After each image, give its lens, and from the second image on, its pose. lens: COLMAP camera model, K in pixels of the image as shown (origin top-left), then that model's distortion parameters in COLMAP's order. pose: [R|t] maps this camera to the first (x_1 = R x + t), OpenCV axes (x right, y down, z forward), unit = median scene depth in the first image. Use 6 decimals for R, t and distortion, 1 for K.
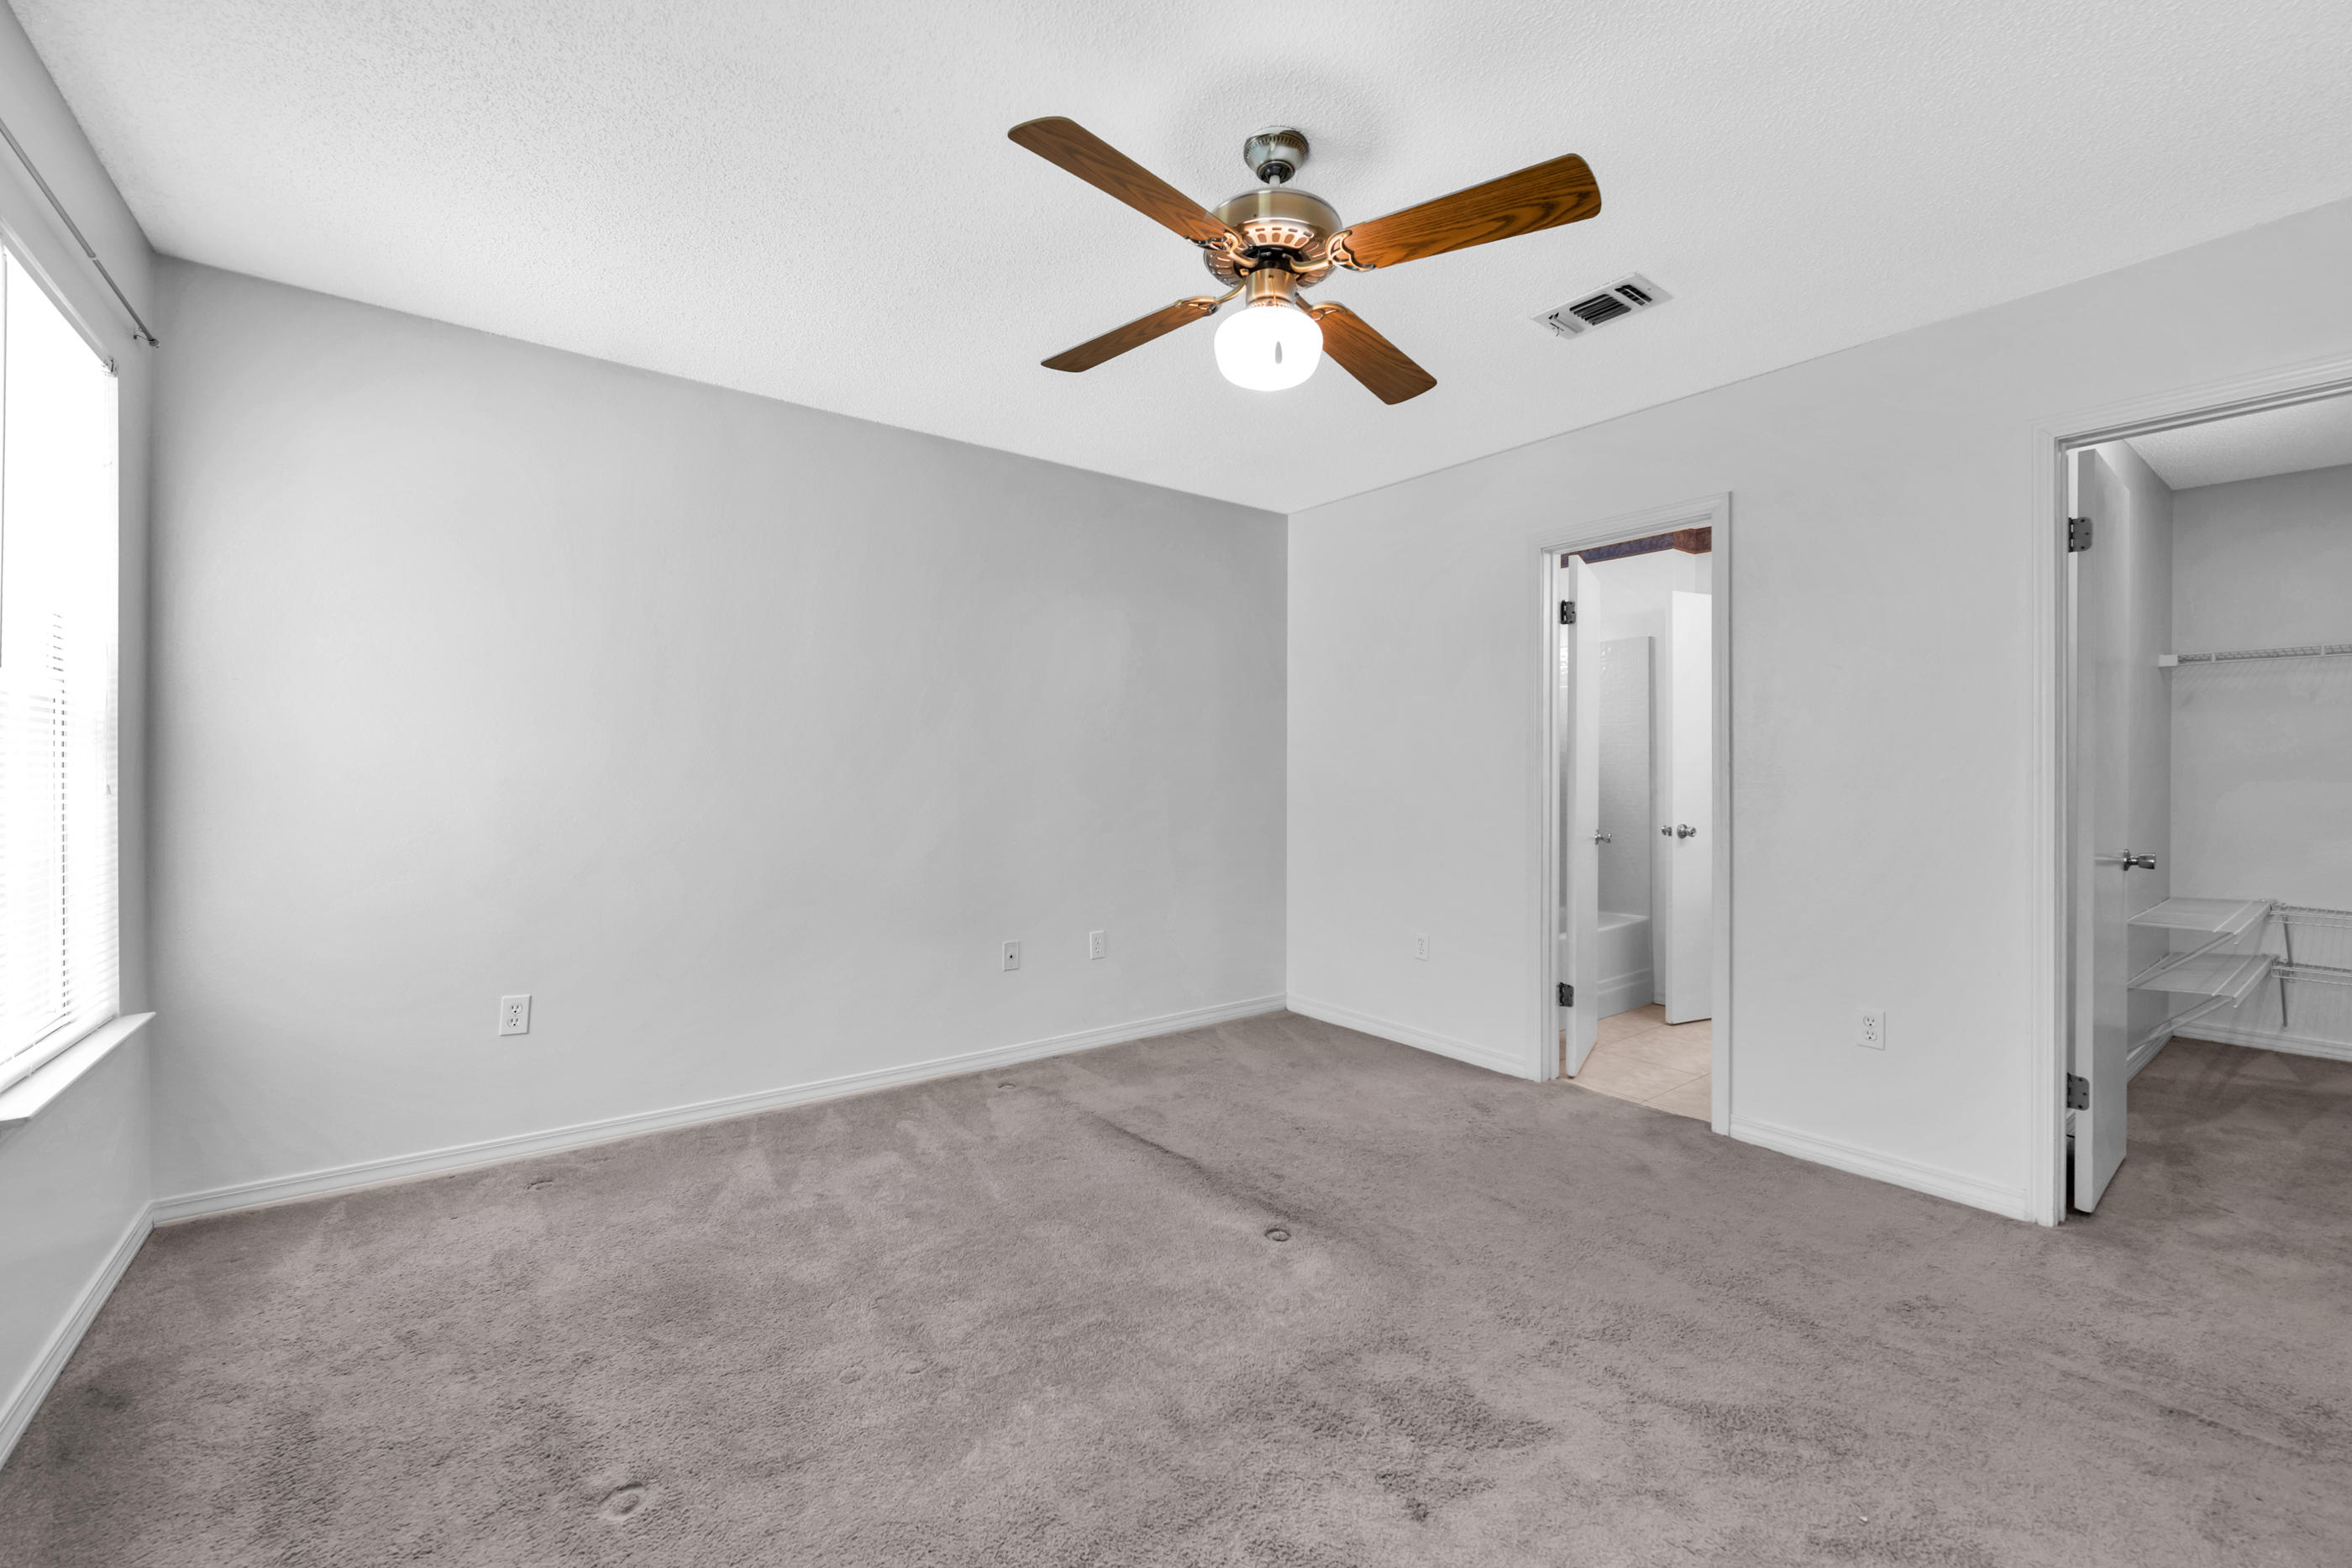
lens RADIAL K [[958.0, 0, 1188.2], [0, 958.0, 769.2], [0, 0, 1]] dist [-0.005803, -0.000982]
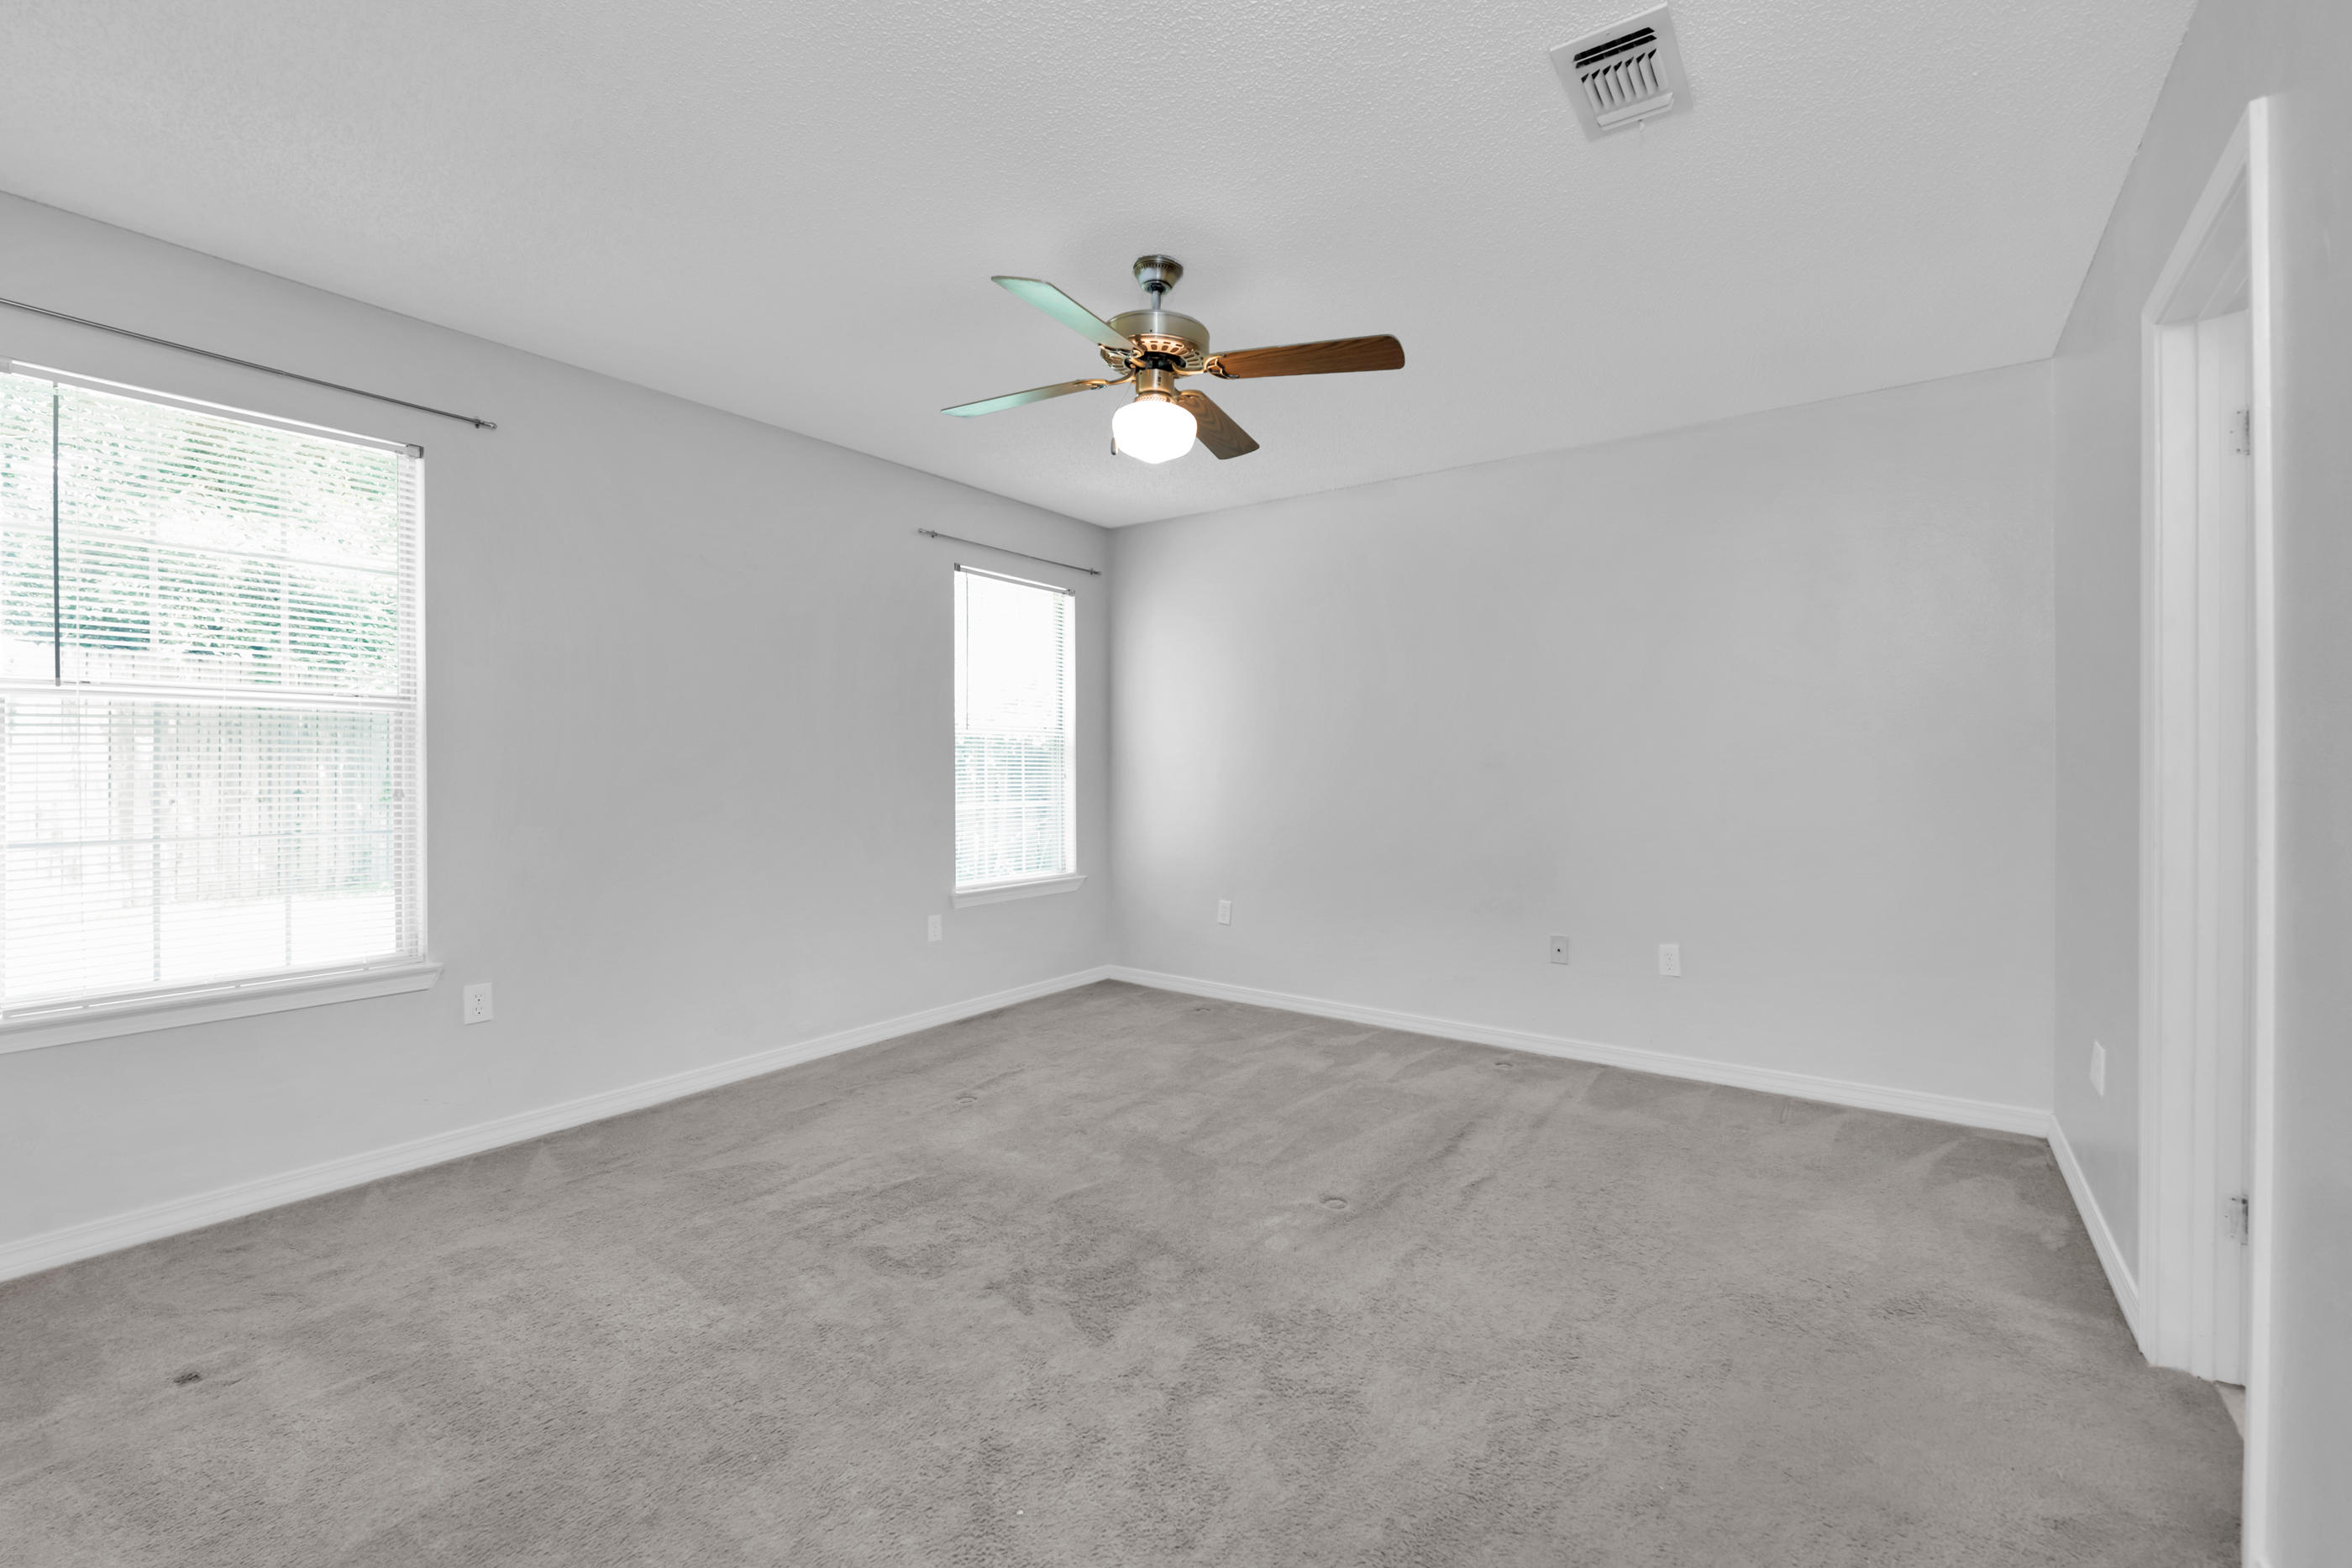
lens RADIAL K [[958.0, 0, 1195.4], [0, 958.0, 777.3], [0, 0, 1]] dist [-0.005803, -0.000982]
pose [[0.317465, 0.011264, -0.948203, 0.816280], [-0.008247, 0.999924, 0.009117, 0.013194], [0.948234, 0.004926, 0.317534, 0.415218]]
